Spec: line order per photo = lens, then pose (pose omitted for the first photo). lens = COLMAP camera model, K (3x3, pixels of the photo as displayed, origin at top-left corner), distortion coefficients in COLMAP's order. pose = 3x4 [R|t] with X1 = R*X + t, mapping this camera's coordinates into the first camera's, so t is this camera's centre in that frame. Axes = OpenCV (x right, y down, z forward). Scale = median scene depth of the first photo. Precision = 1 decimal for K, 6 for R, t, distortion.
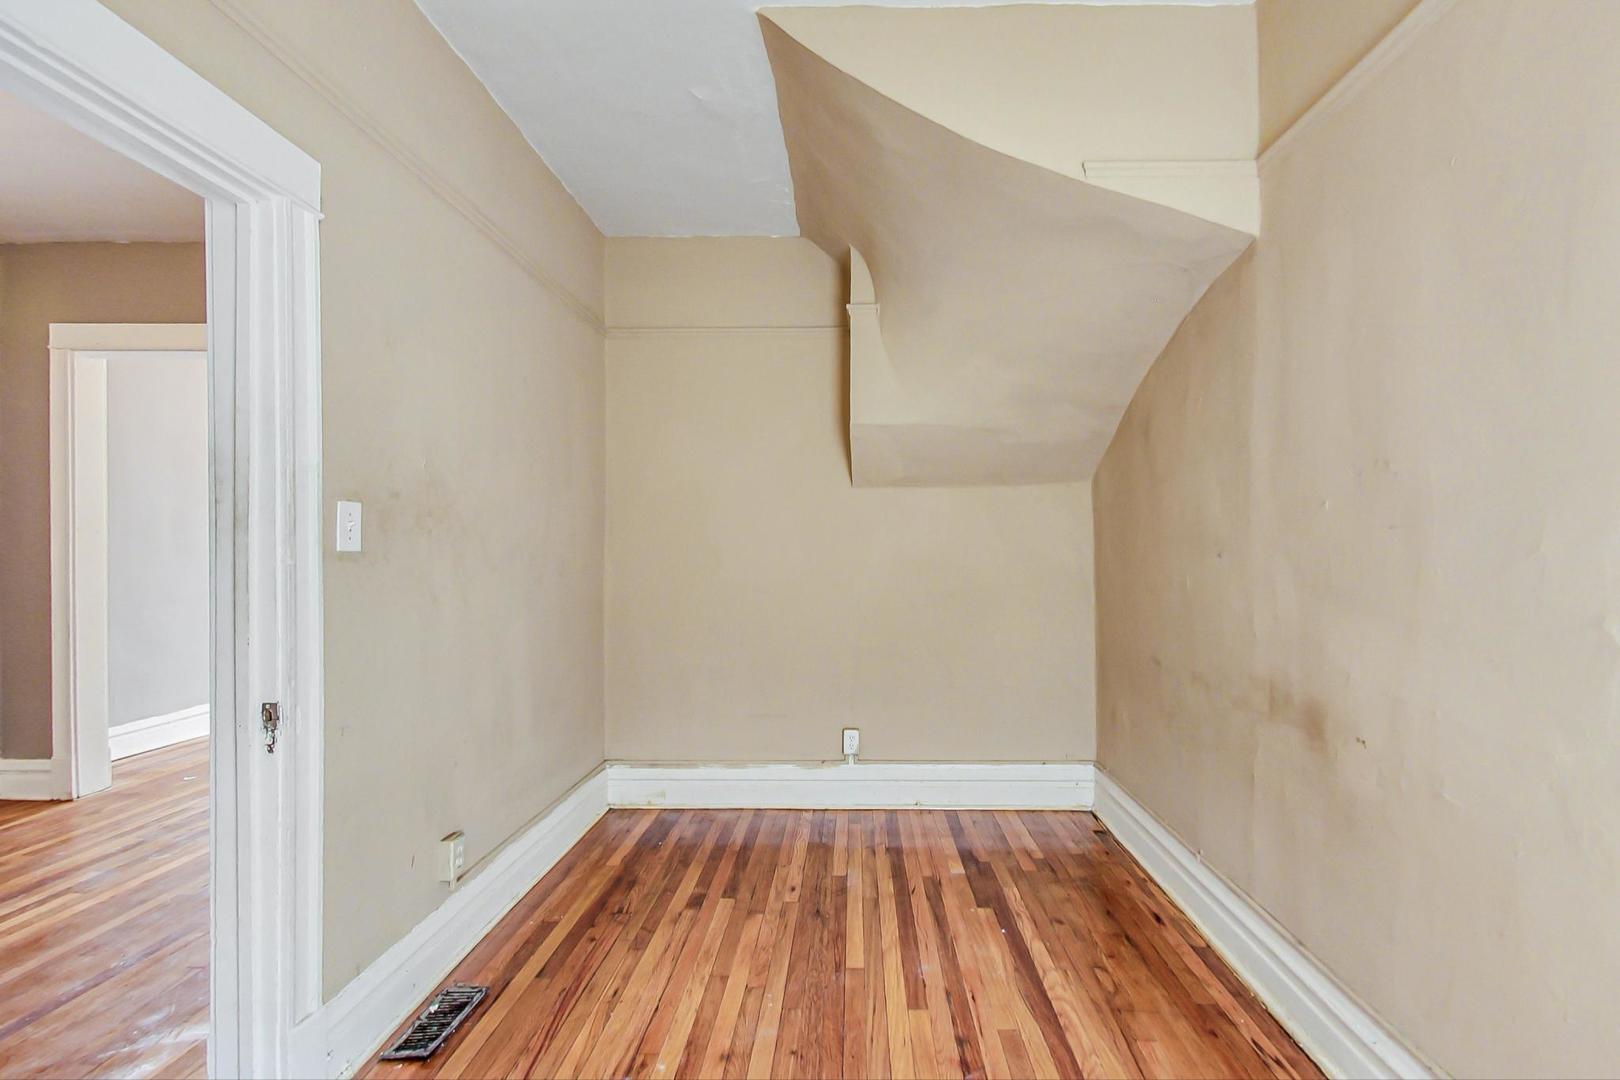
lens RADIAL K [[689.6, 0, 843.7], [0, 689.6, 553.6], [0, 0, 1]] dist [-0.000794, 0.000301]
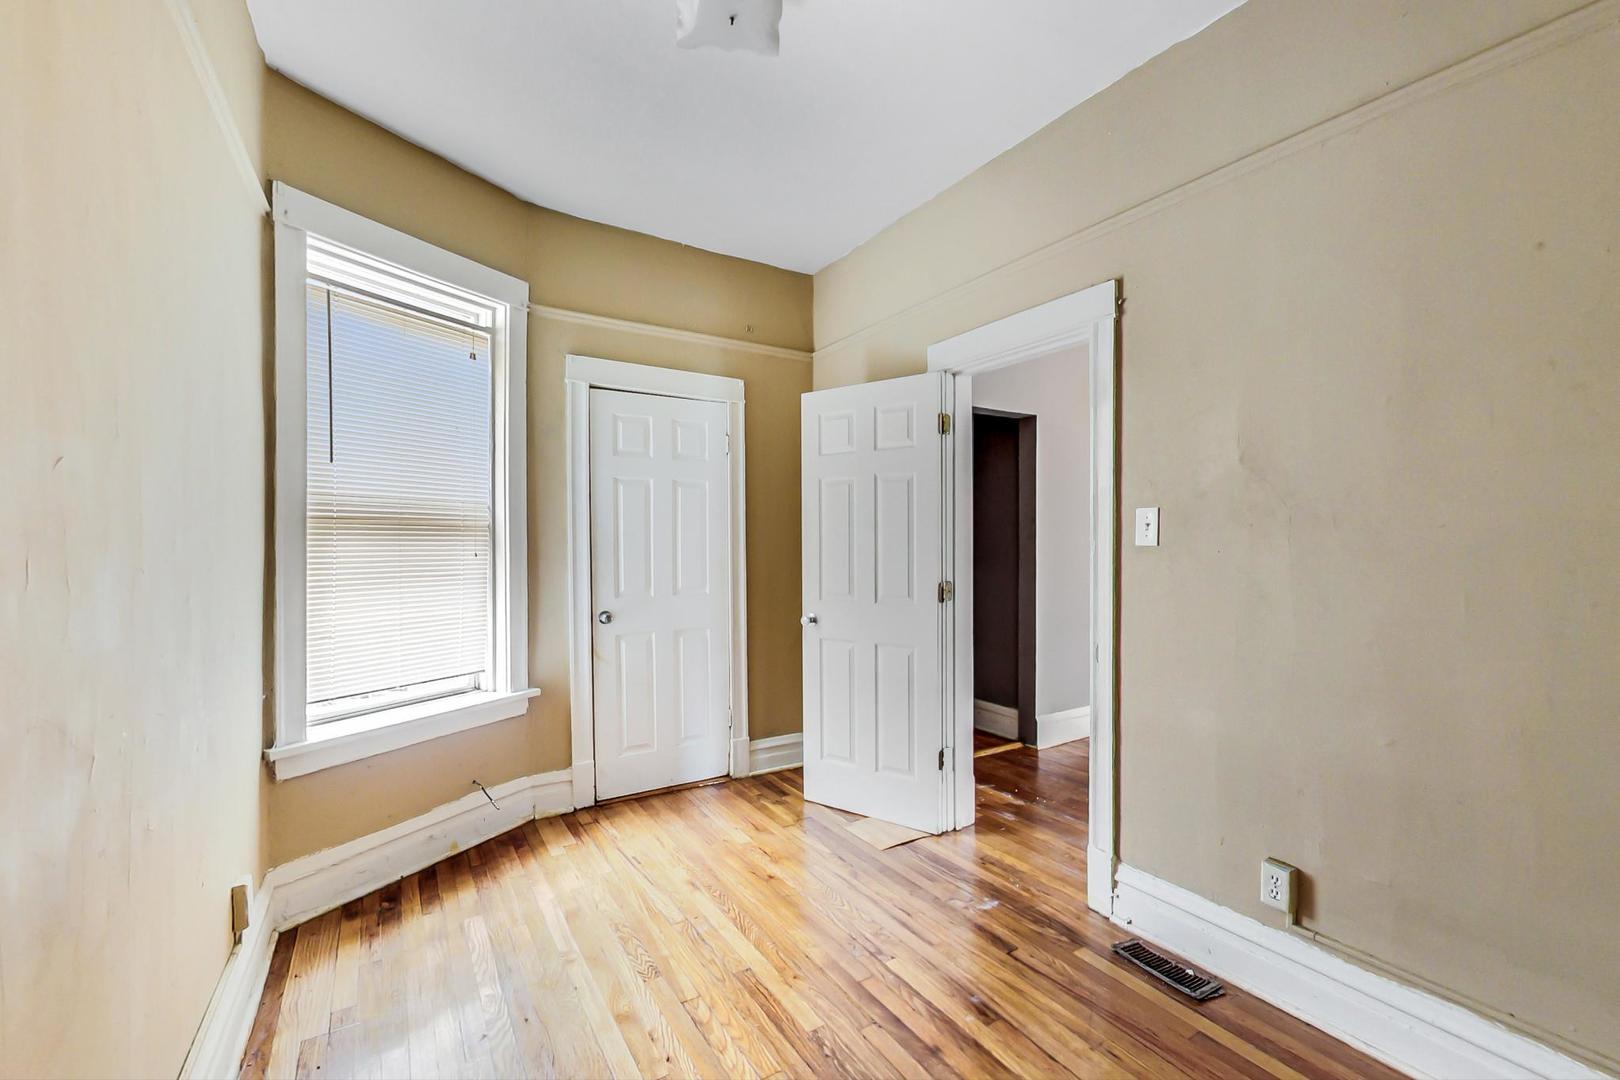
lens RADIAL K [[689.6, 0, 836.0], [0, 689.6, 535.7], [0, 0, 1]] dist [-0.000794, 0.000301]
pose [[-0.827573, -0.007455, -0.561308, 0.410546], [-0.005357, 0.999971, -0.005382, -0.008683], [0.561332, -0.001447, -0.827589, 1.391188]]
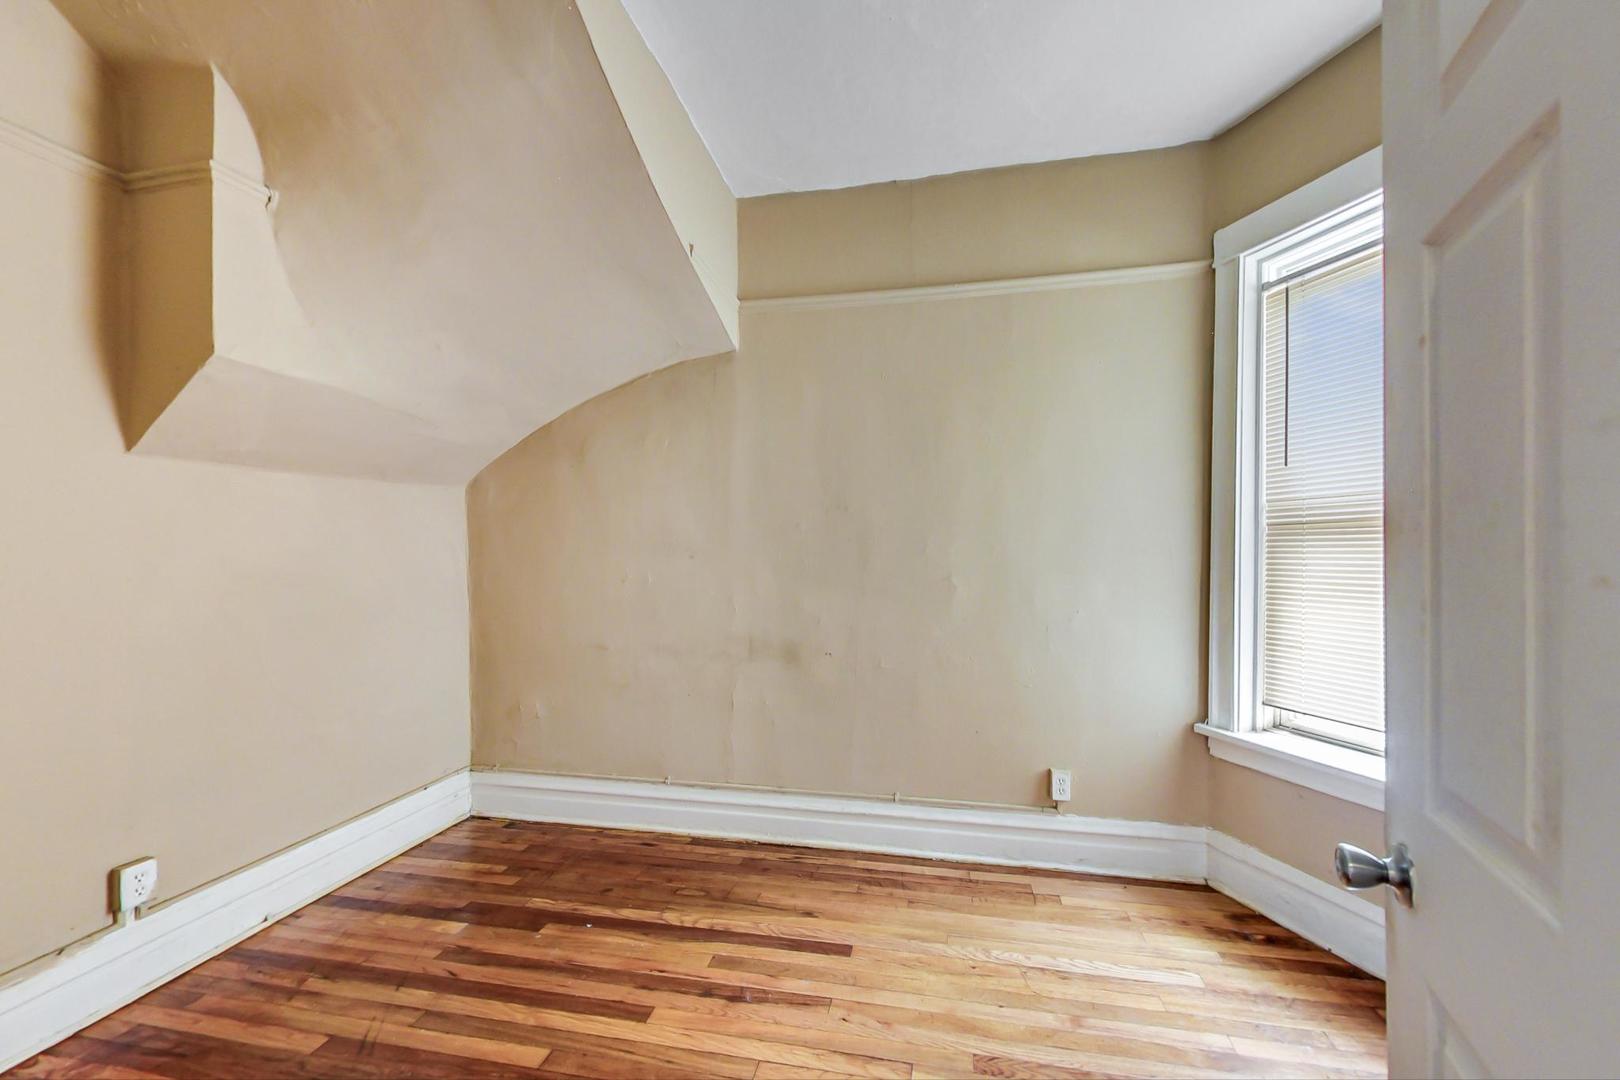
lens RADIAL K [[594.1, 0, 826.0], [0, 594.1, 555.5], [0, 0, 1]] dist [-0.001928, -0.000014]
pose [[0.182900, -0.011357, 0.983066, -0.616658], [0.014918, 0.999850, 0.008775, -0.007880], [-0.983018, 0.013061, 0.183042, 0.525391]]
